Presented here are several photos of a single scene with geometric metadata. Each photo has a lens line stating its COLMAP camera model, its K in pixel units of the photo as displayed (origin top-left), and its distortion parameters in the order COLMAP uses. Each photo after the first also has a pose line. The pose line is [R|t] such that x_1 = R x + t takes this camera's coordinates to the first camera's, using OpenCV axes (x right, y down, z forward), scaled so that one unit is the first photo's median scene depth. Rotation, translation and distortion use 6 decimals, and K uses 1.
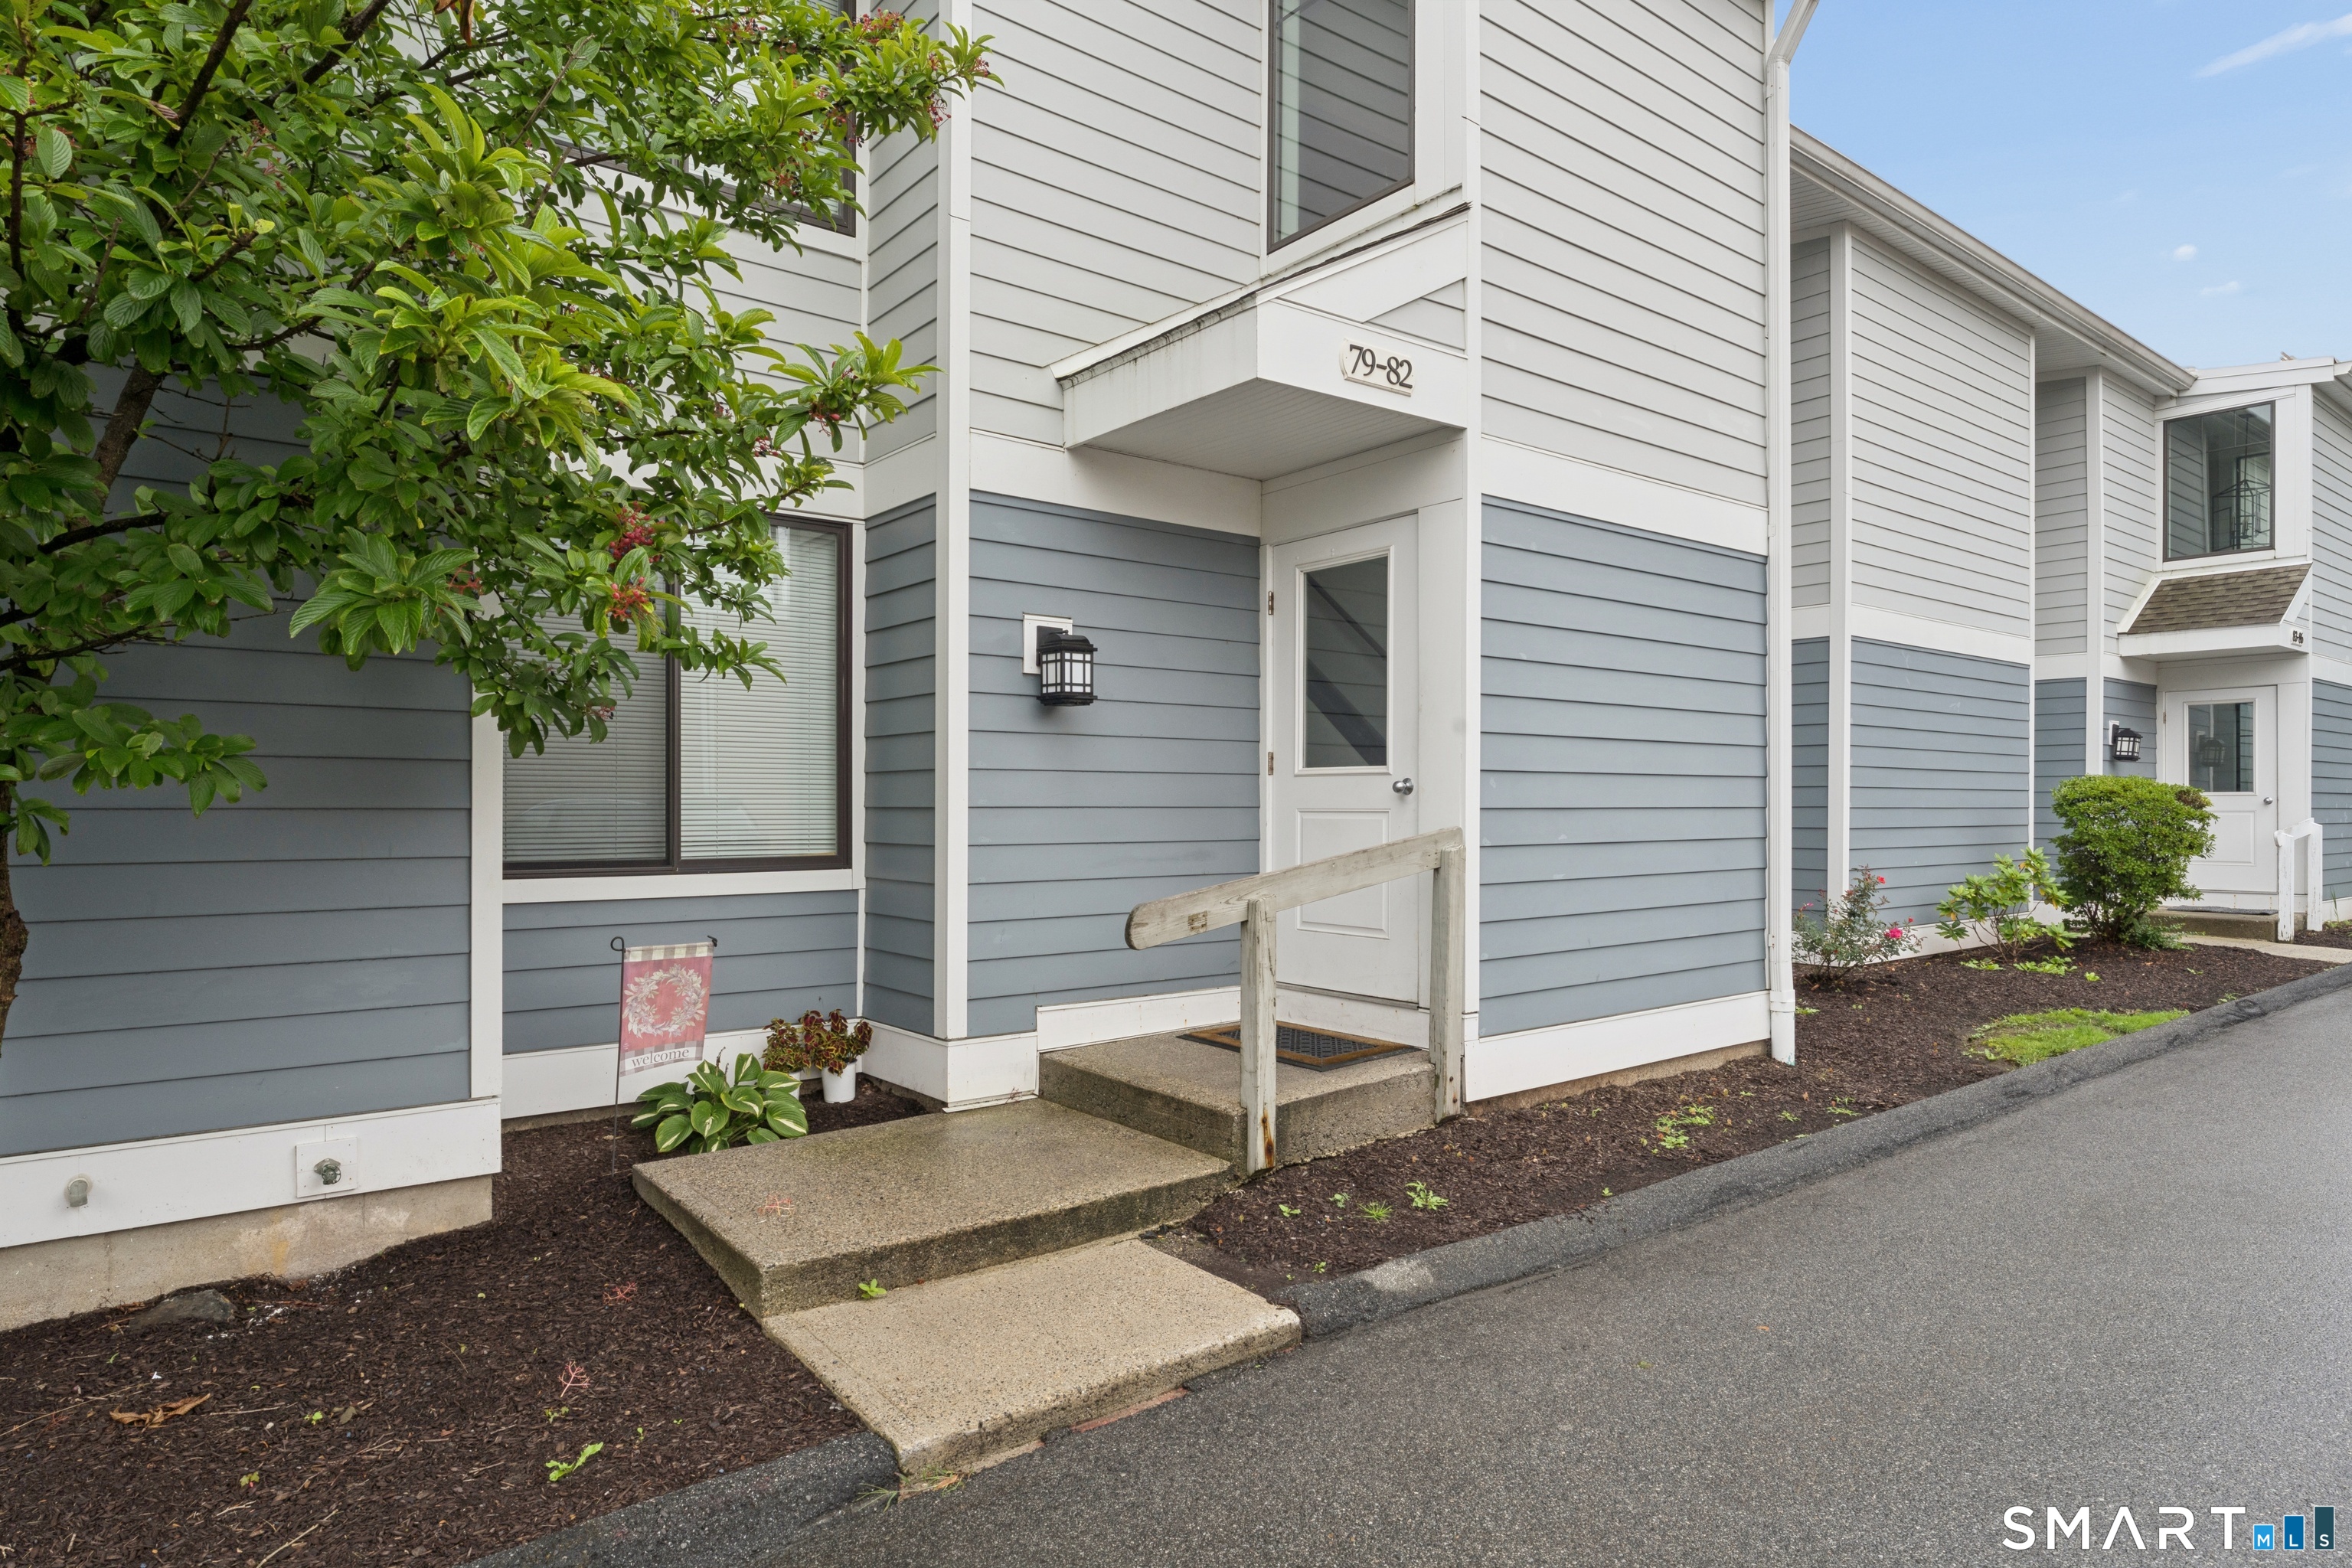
lens RADIAL K [[1334.7, 0, 1175.9], [0, 1334.7, 792.0], [0, 0, 1]] dist [-0.000213, 0.002082]
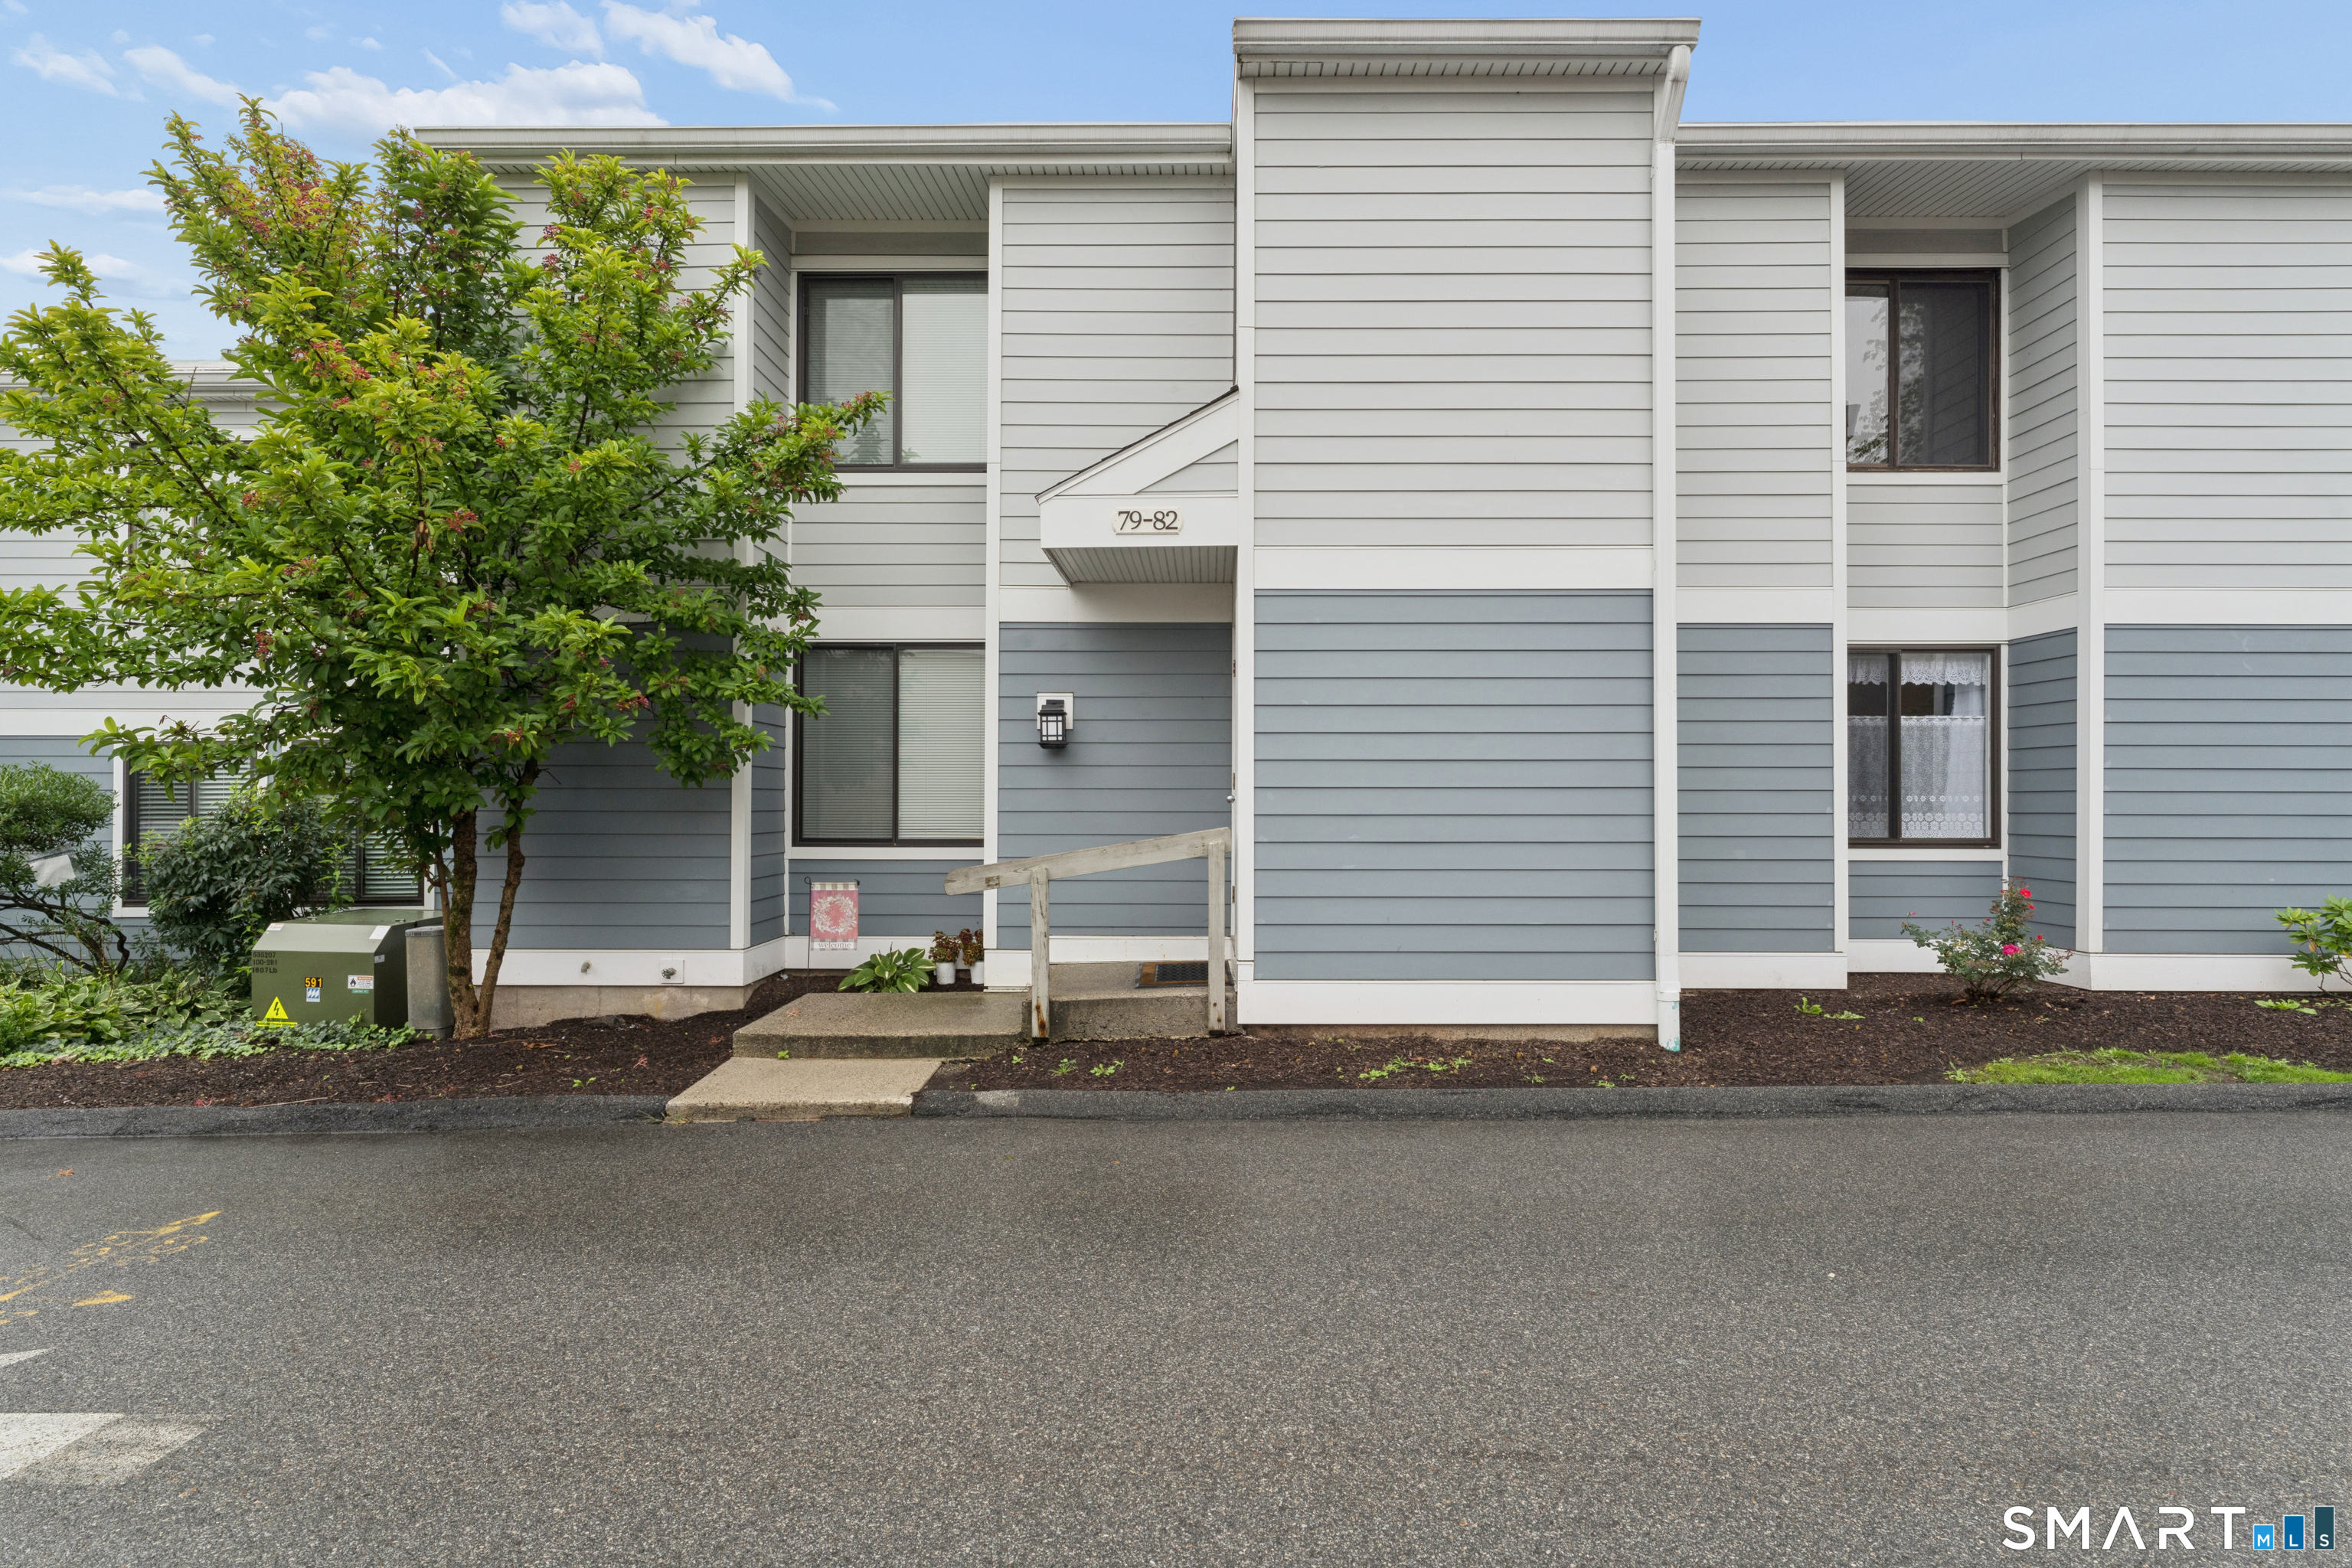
lens RADIAL K [[1120.7, 0, 1178.4], [0, 1120.7, 786.9], [0, 0, 1]] dist [-0.003509, -0.000711]
pose [[0.788729, -0.006815, -0.614704, 0.963678], [0.005428, 0.999977, -0.004122, -0.014156], [0.614717, -0.000085, 0.788747, 0.030263]]
